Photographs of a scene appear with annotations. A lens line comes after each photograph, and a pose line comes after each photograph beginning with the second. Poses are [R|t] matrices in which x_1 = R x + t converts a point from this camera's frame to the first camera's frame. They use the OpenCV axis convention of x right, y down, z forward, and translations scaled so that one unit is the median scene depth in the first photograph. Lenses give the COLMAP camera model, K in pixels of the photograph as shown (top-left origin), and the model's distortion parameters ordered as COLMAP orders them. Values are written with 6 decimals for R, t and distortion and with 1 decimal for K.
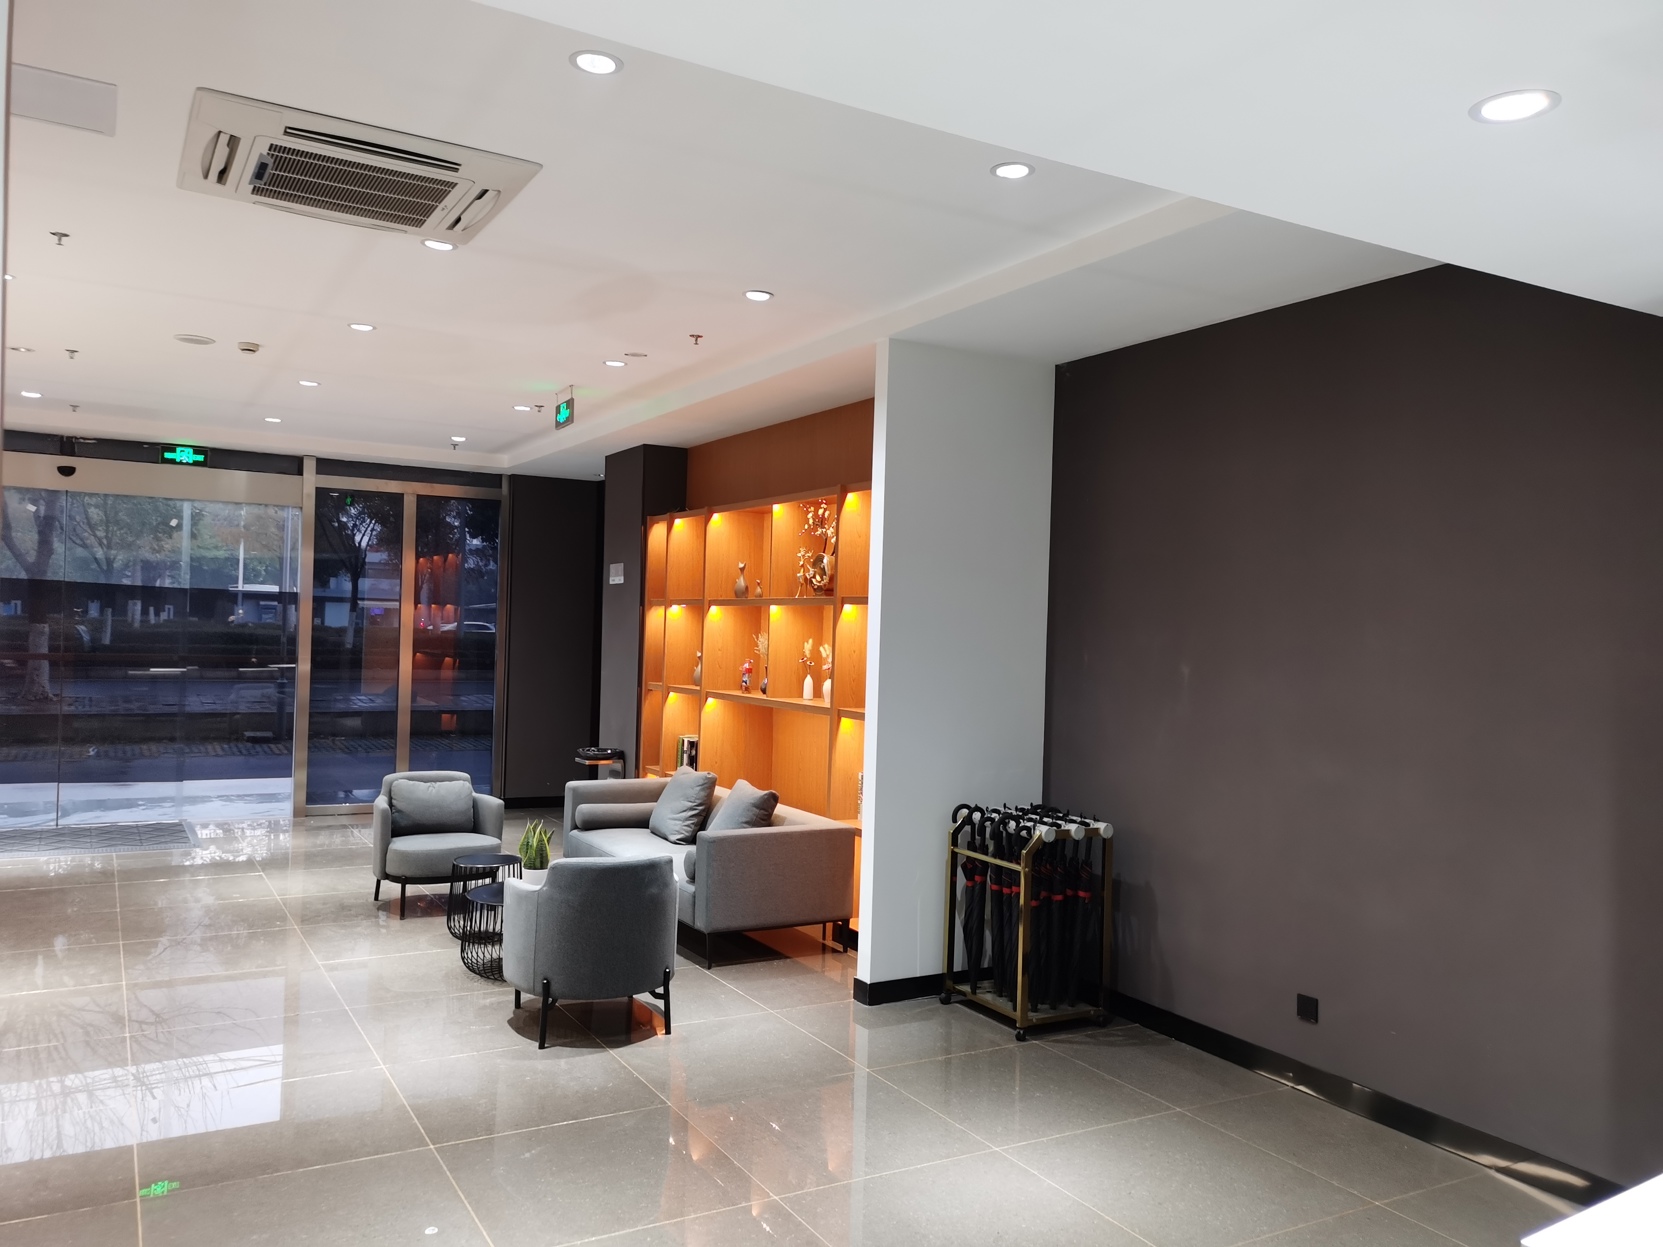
lens RADIAL K [[1284.9, 0, 835.4], [0, 1284.9, 621.6], [0, 0, 1]] dist [0.065962, -0.007024]
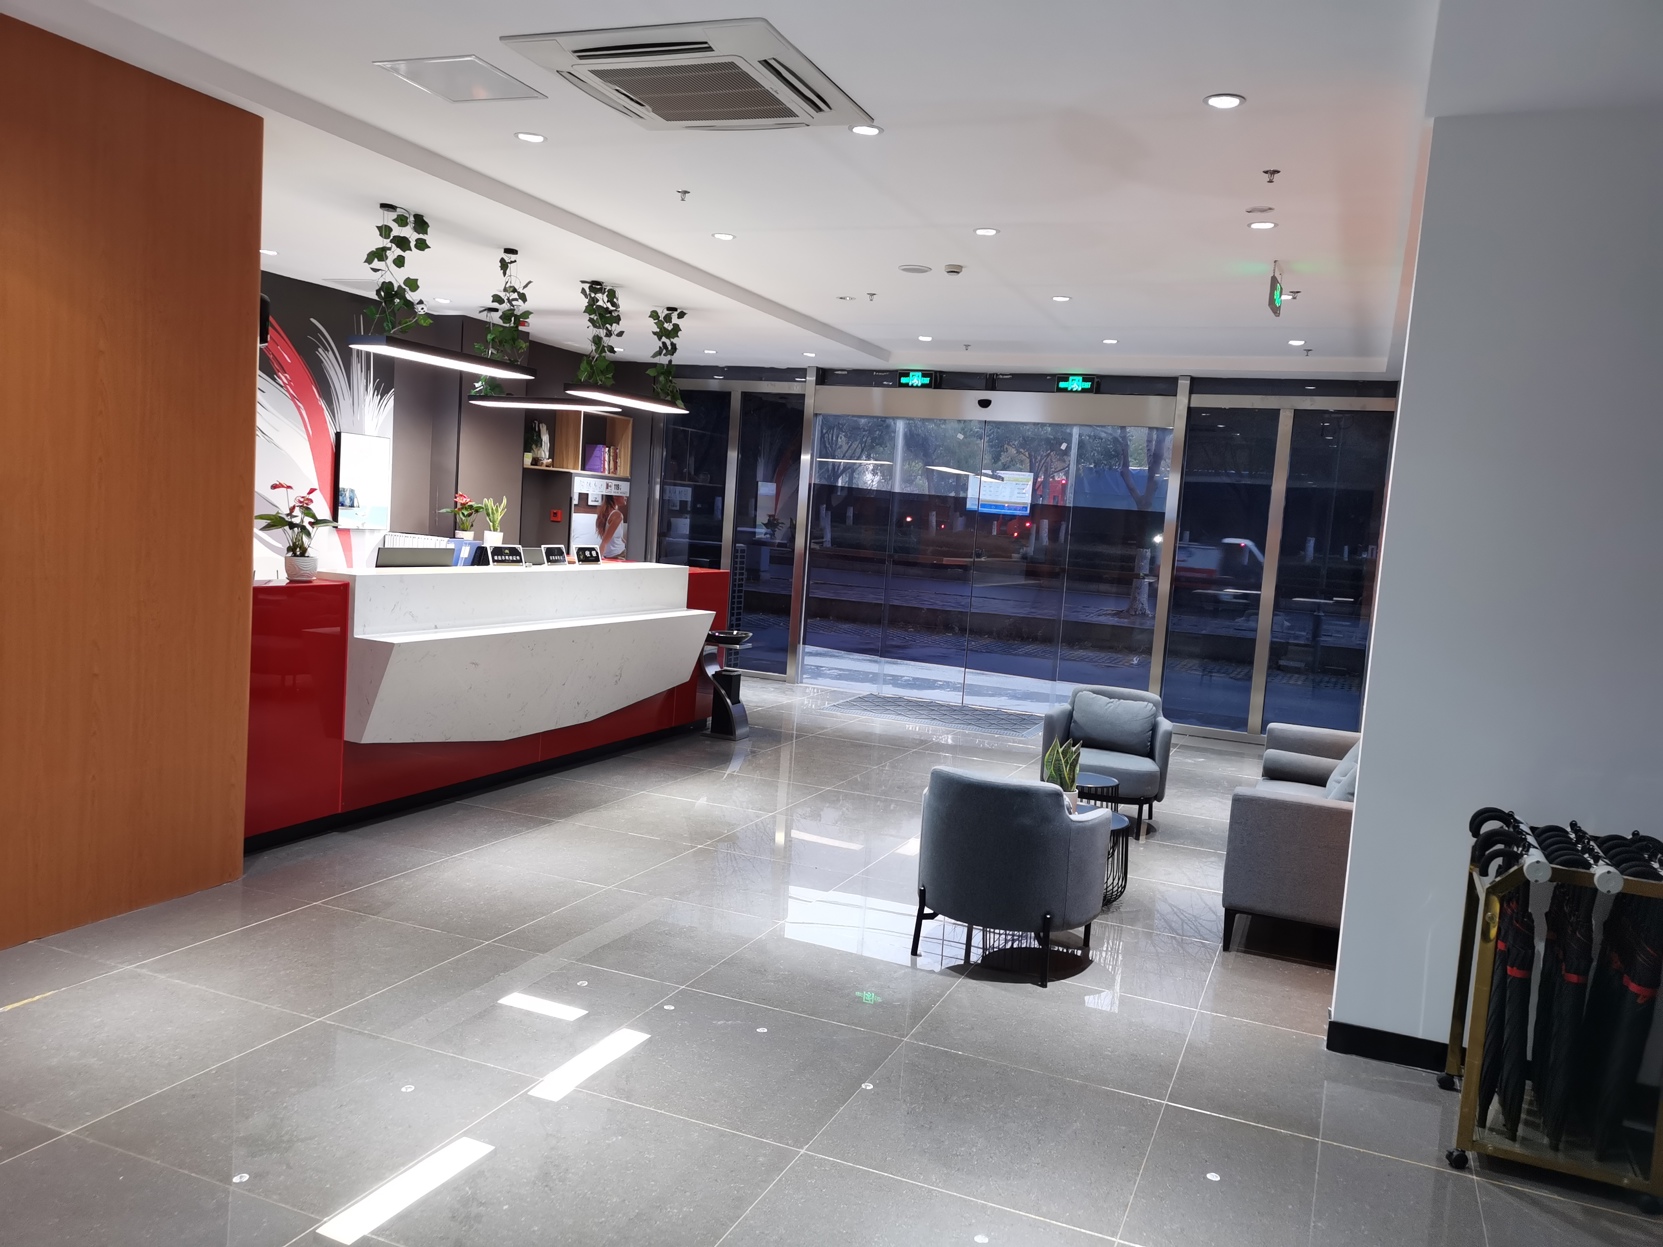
lens RADIAL K [[1284.9, 0, 835.4], [0, 1284.9, 621.6], [0, 0, 1]] dist [0.065962, -0.007024]
pose [[0.617285, 0.080928, -0.782566, 0.245268], [-0.048640, 0.996718, 0.064707, 0.010877], [0.785234, -0.001879, 0.619196, 0.185247]]
